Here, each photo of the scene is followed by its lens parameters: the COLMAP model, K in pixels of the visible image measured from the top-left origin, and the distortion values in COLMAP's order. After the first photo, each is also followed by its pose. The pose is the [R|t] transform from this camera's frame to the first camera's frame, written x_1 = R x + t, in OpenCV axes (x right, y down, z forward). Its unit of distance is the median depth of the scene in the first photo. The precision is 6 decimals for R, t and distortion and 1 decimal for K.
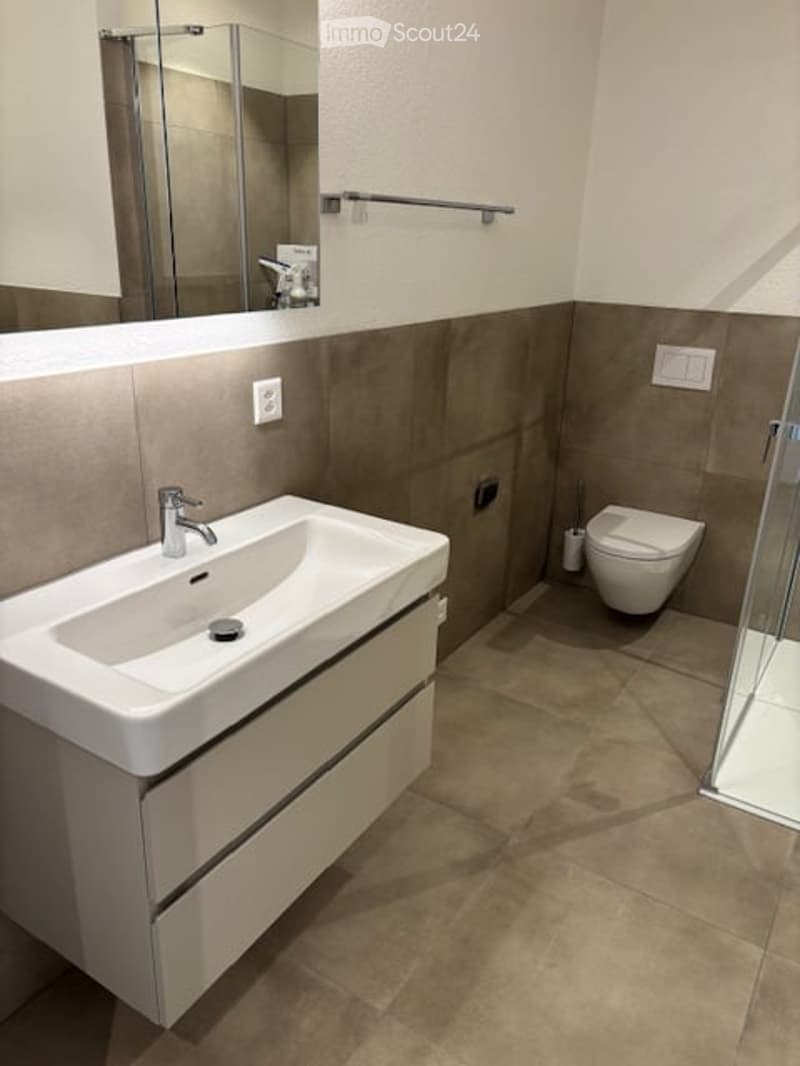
lens RADIAL K [[807.2, 0, 400.0], [0, 807.2, 533.0], [0, 0, 1]] dist [0.024457, -0.000249]
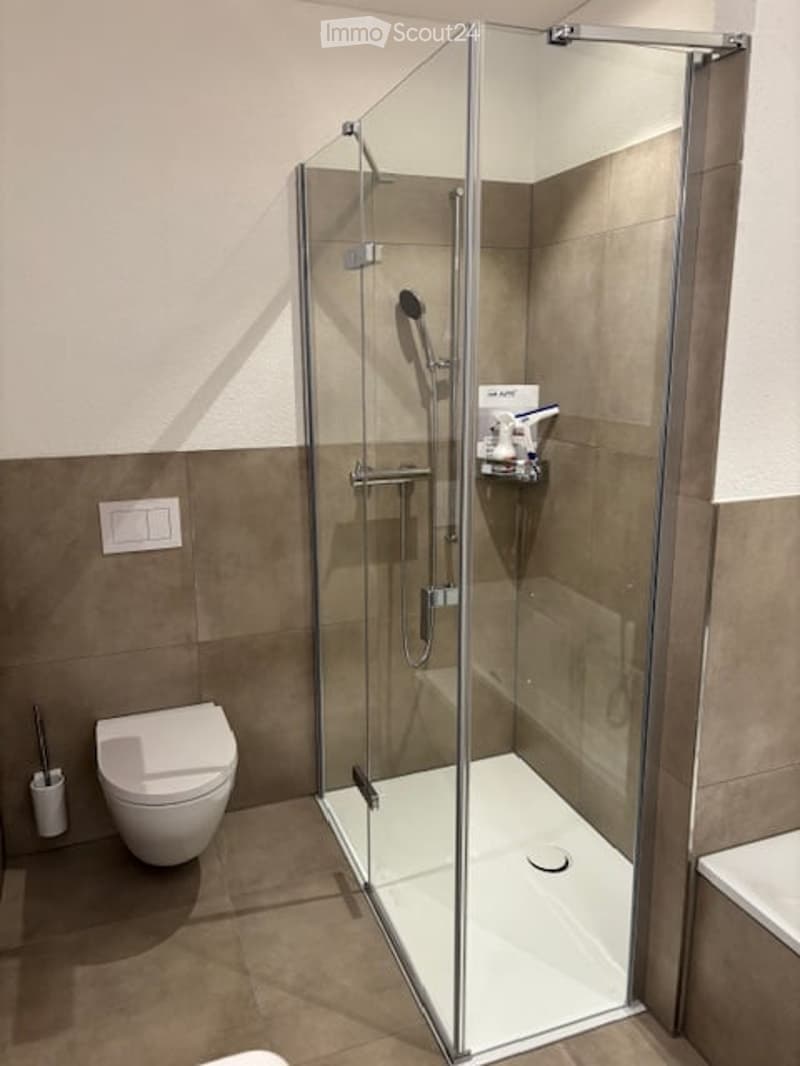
lens RADIAL K [[807.2, 0, 400.0], [0, 807.2, 533.0], [0, 0, 1]] dist [0.024457, -0.000249]
pose [[0.609118, -0.211366, 0.764395, -0.096704], [0.309987, 0.950609, 0.015840, -0.135205], [-0.729989, 0.227304, 0.644553, 0.325718]]
